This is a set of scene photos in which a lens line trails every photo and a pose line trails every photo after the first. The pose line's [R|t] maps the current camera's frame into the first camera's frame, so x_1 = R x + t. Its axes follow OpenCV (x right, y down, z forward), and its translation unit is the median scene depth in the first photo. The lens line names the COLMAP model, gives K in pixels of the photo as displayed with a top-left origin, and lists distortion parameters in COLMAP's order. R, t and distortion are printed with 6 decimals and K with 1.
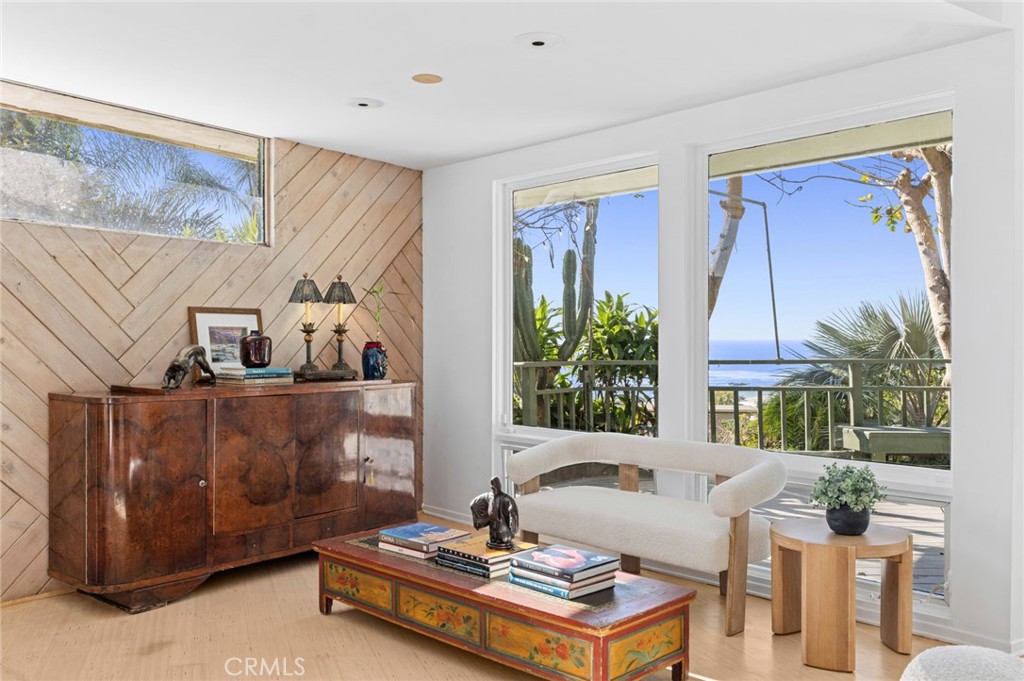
lens RADIAL K [[856.9, 0, 511.8], [0, 856.9, 343.3], [0, 0, 1]] dist [-0.011390, 0.009549]
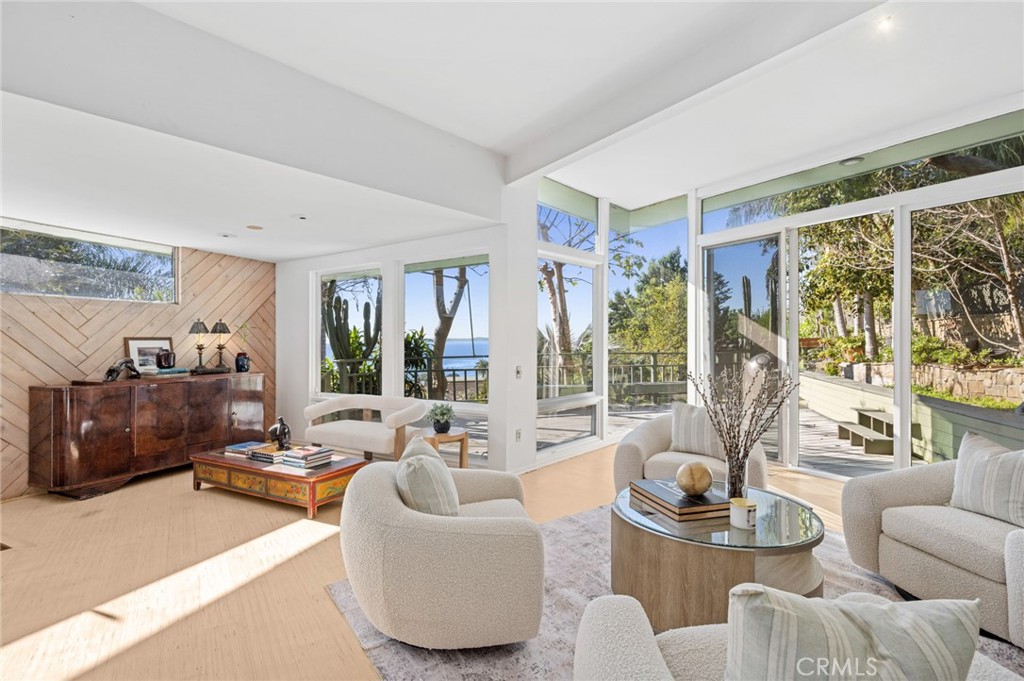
lens RADIAL K [[474.9, 0, 512.4], [0, 474.9, 334.3], [0, 0, 1]] dist [0.002312, 0.000051]
pose [[0.964432, -0.010962, 0.264103, 0.177597], [0.016448, 0.999692, -0.018571, -0.016565], [-0.263818, 0.022254, 0.964316, -0.246065]]
